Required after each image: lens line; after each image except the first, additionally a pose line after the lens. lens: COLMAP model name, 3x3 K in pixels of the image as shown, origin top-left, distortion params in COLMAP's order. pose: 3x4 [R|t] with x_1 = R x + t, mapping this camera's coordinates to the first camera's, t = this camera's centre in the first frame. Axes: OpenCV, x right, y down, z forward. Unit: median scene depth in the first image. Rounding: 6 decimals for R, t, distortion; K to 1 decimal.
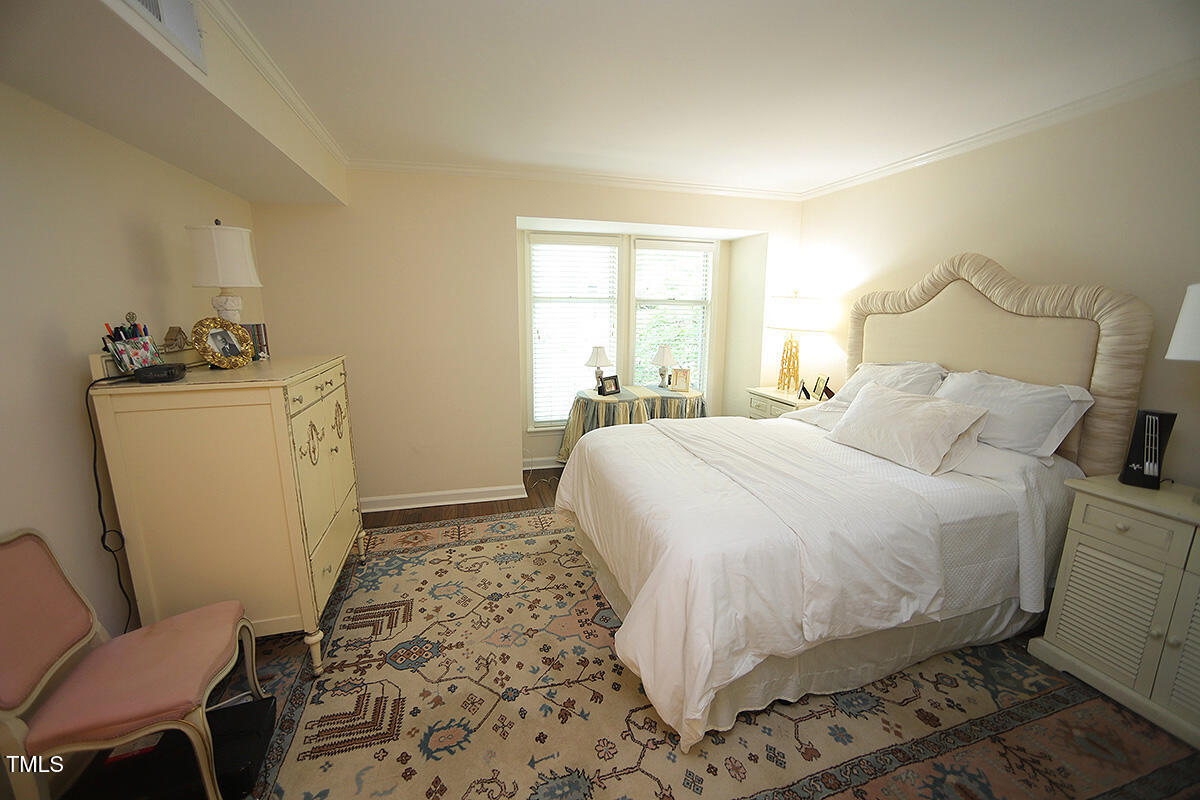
lens RADIAL K [[477.7, 0, 597.9], [0, 477.7, 399.5], [0, 0, 1]] dist [-0.072025, 0.034101]
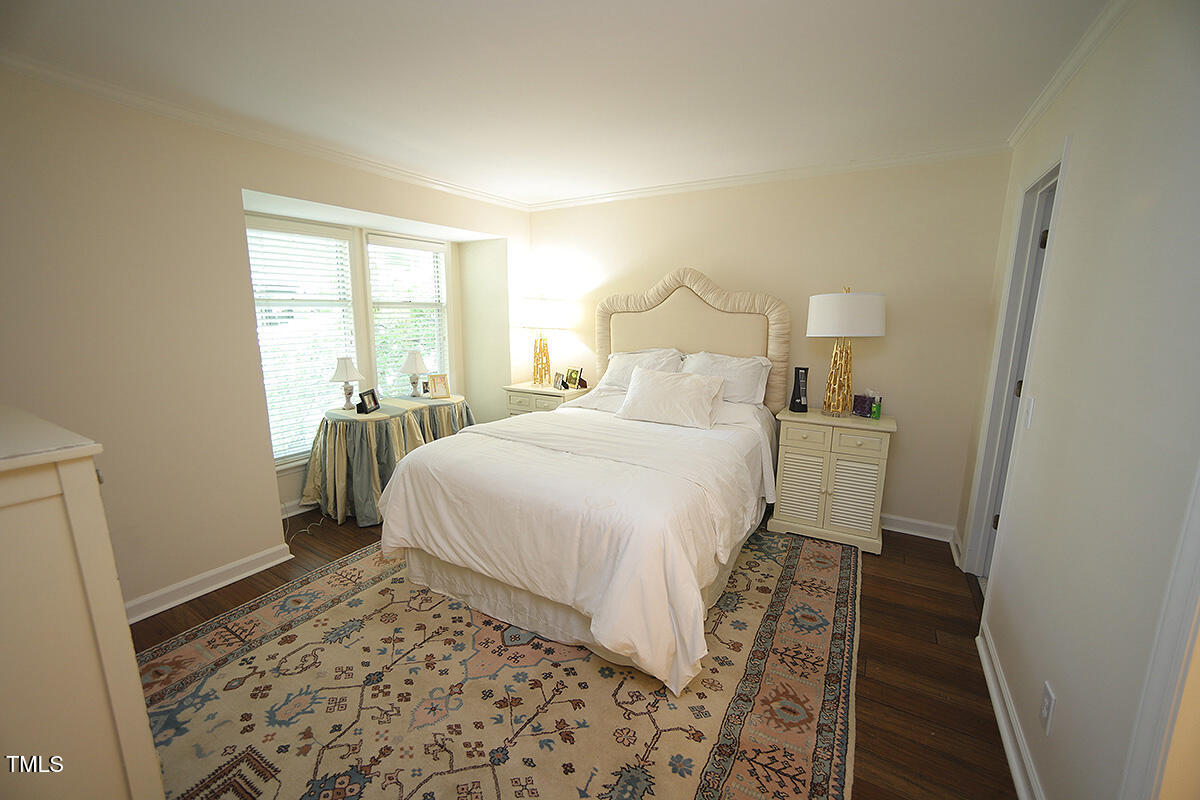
lens RADIAL K [[477.7, 0, 597.9], [0, 477.7, 399.5], [0, 0, 1]] dist [-0.072025, 0.034101]
pose [[0.730608, -0.127941, 0.670704, -0.391333], [0.132066, 0.990218, 0.045028, -0.025645], [-0.669904, 0.055679, 0.740357, 0.148169]]
